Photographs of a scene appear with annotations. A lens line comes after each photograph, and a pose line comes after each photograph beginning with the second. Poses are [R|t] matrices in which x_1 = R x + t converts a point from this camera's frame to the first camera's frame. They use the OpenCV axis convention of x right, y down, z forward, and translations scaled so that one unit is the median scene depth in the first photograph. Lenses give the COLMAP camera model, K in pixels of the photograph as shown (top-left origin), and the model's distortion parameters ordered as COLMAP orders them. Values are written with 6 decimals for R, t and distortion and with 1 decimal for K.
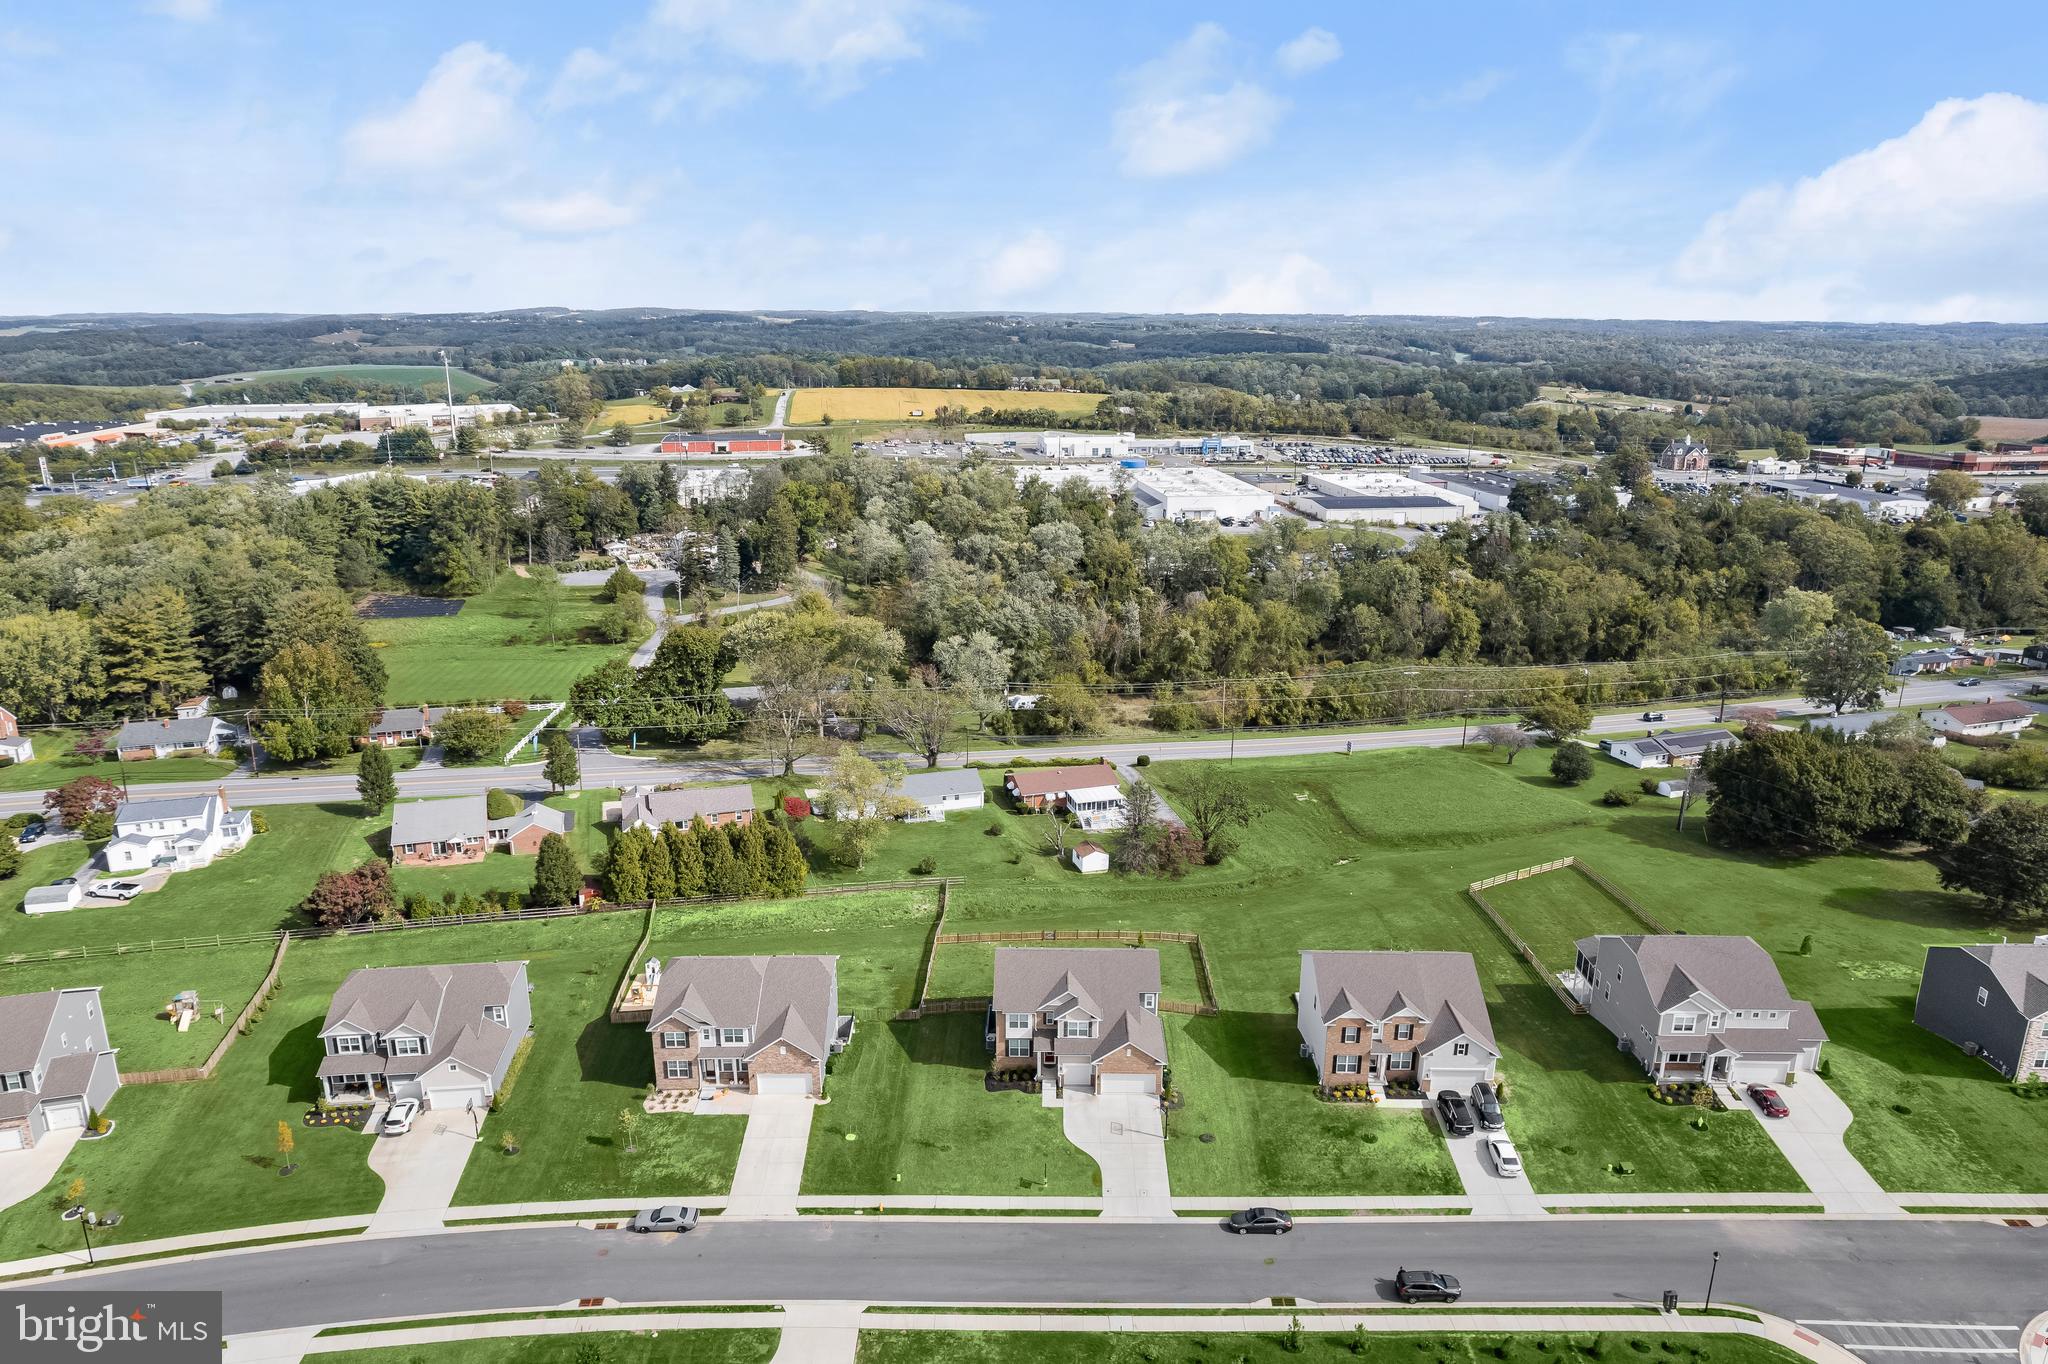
lens RADIAL K [[1308.1, 0, 1020.4], [0, 1308.1, 675.2], [0, 0, 1]] dist [-0.069428, 0.060771]
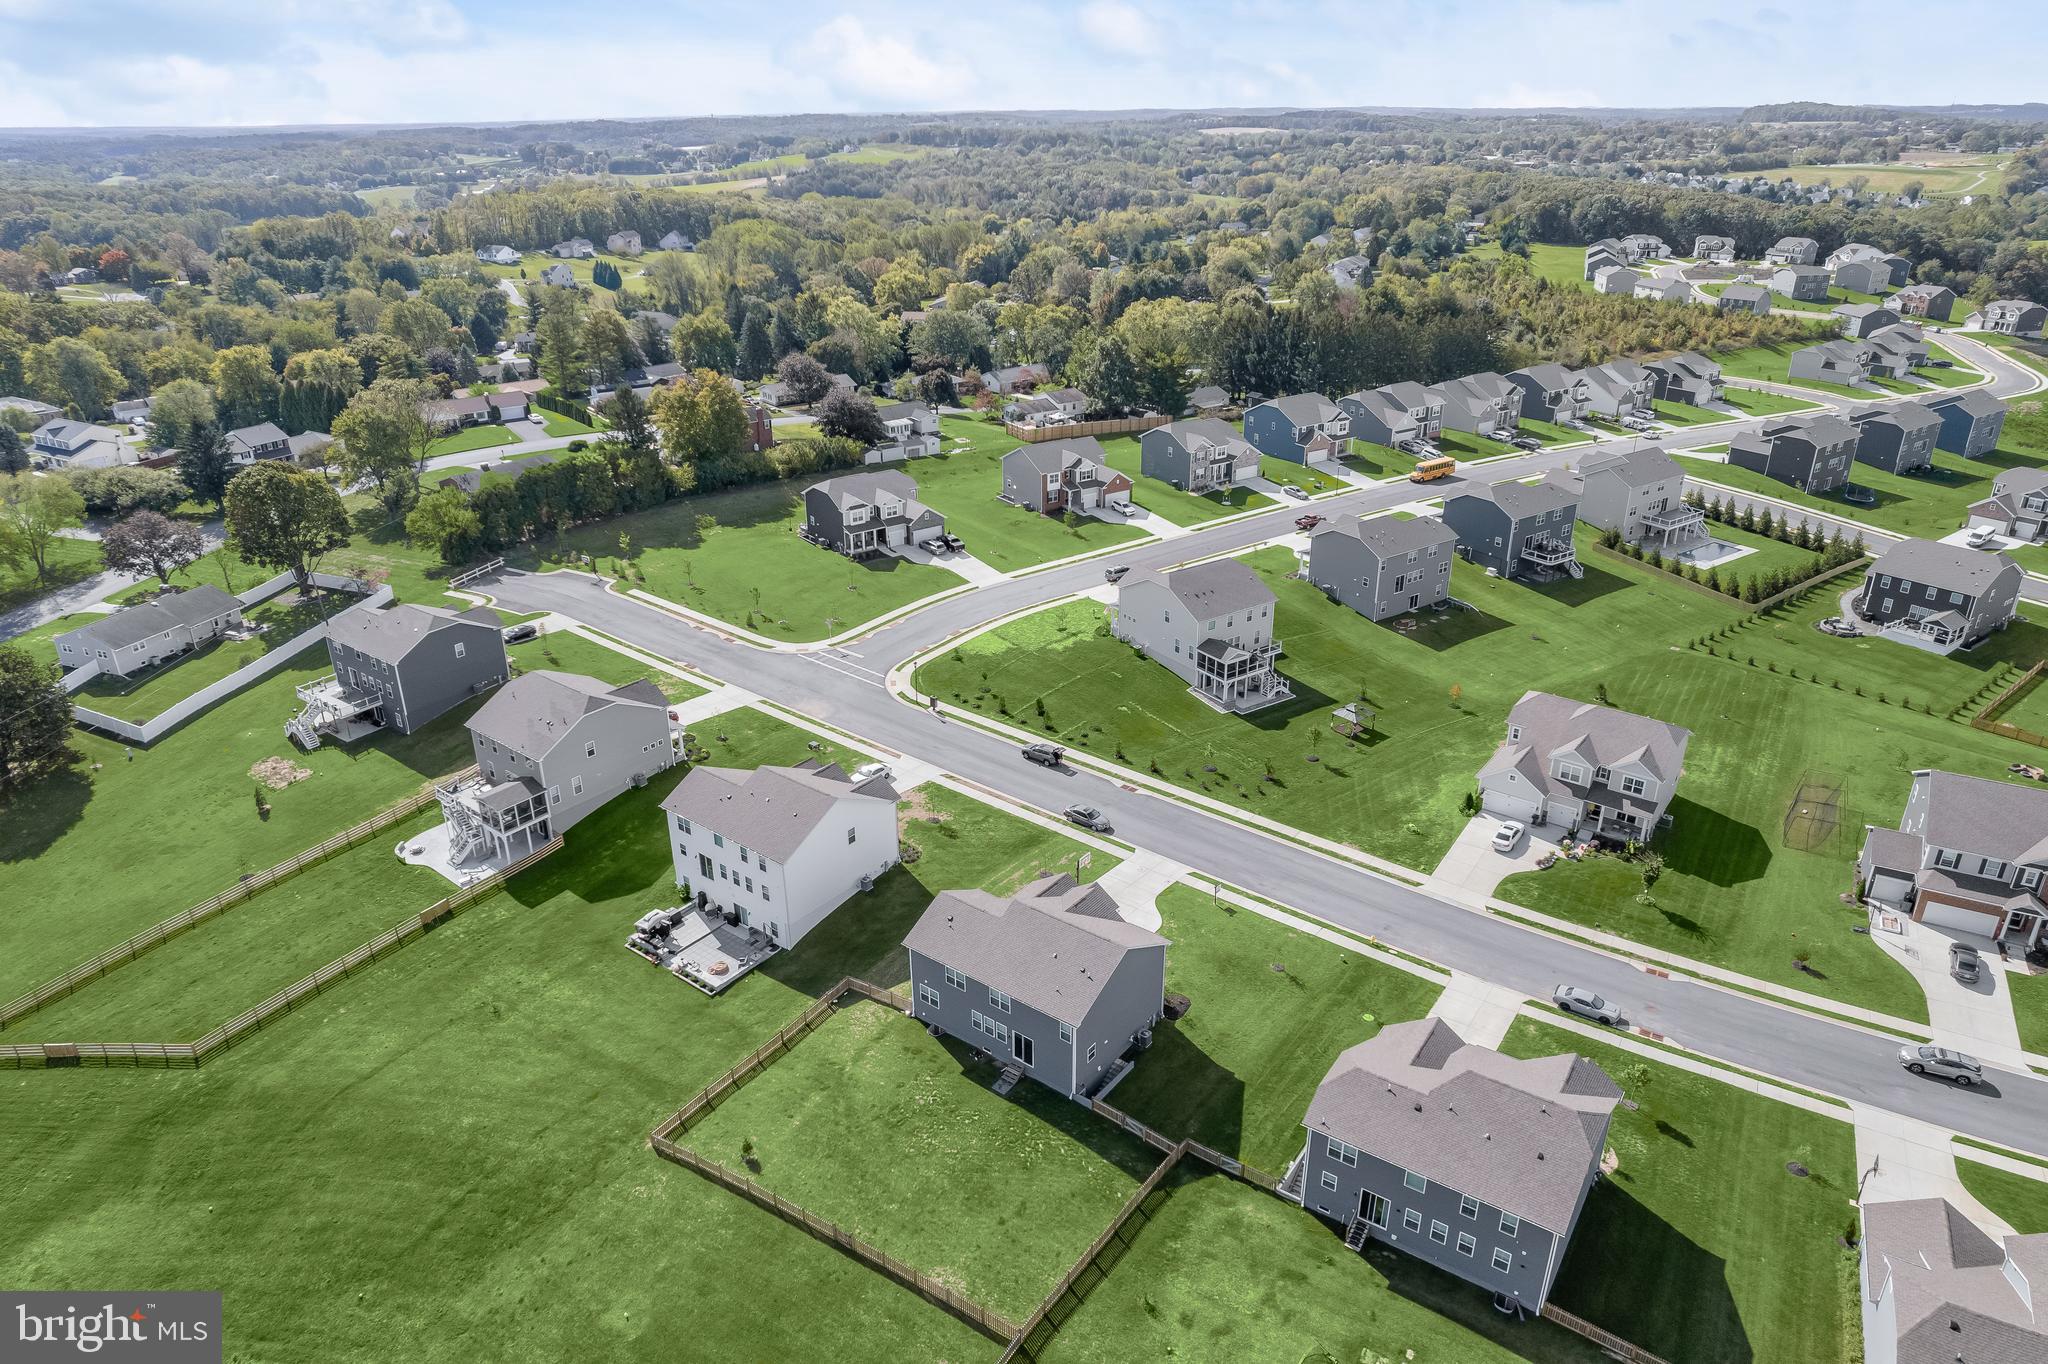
lens RADIAL K [[1308.1, 0, 1019.0], [0, 1308.1, 664.1], [0, 0, 1]] dist [-0.069428, 0.060771]
pose [[-0.805005, -0.230115, 0.546821, -0.271303], [0.170233, 0.793356, 0.584472, -0.285999], [-0.568320, 0.563589, -0.599483, 1.134359]]
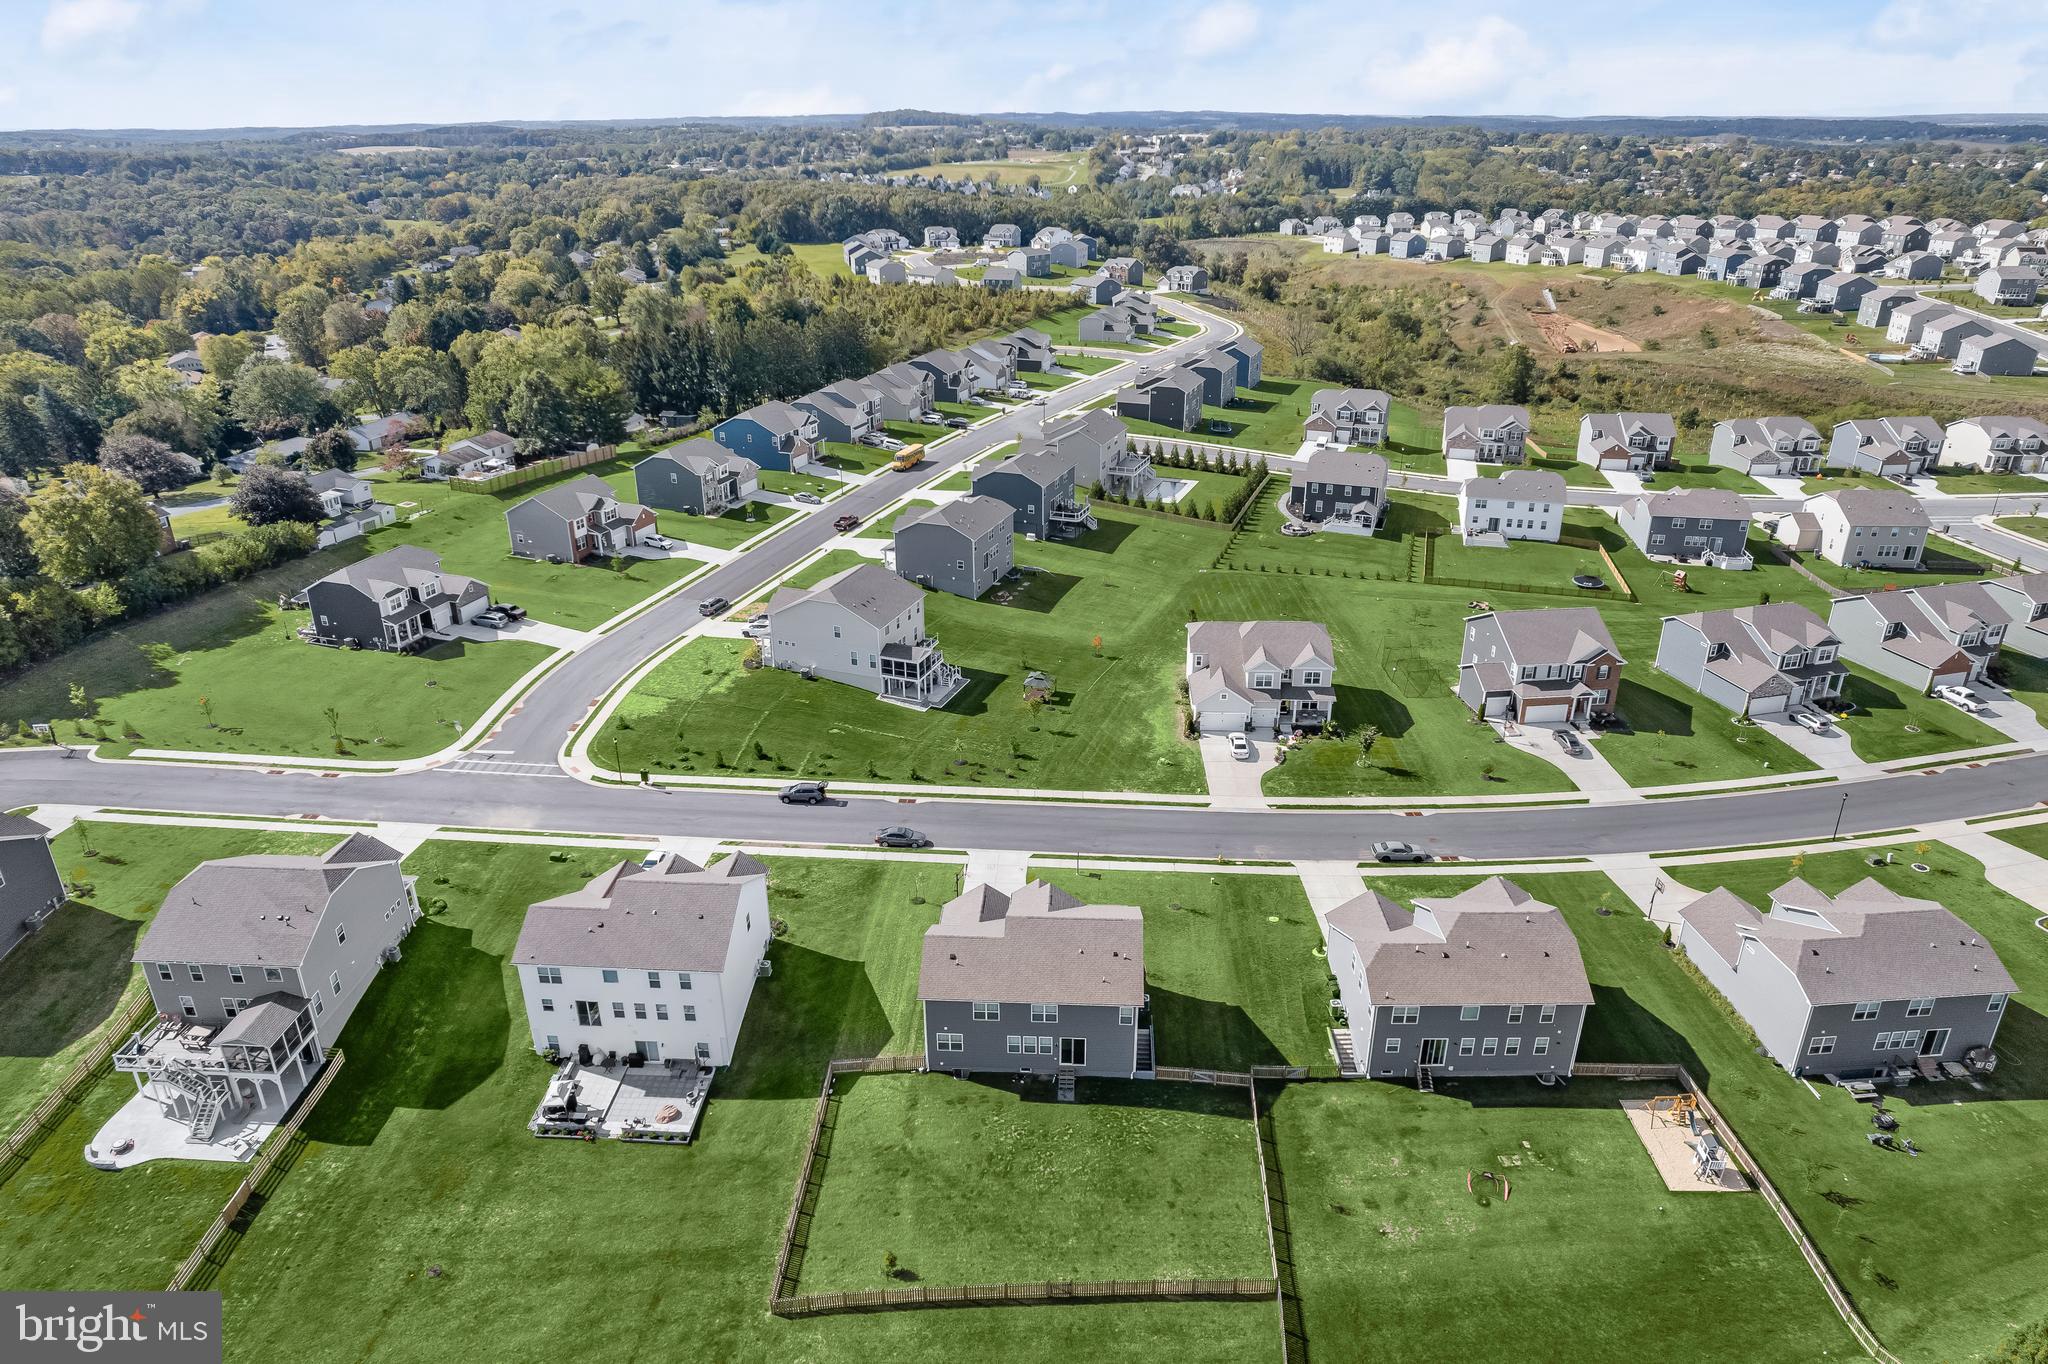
lens RADIAL K [[1308.1, 0, 1017.3], [0, 1308.1, 666.5], [0, 0, 1]] dist [-0.069428, 0.060771]
pose [[-0.999334, -0.007055, 0.035807, 0.022483], [0.017204, 0.774222, 0.632680, -0.315764], [-0.032186, 0.632875, -0.773585, 1.229588]]
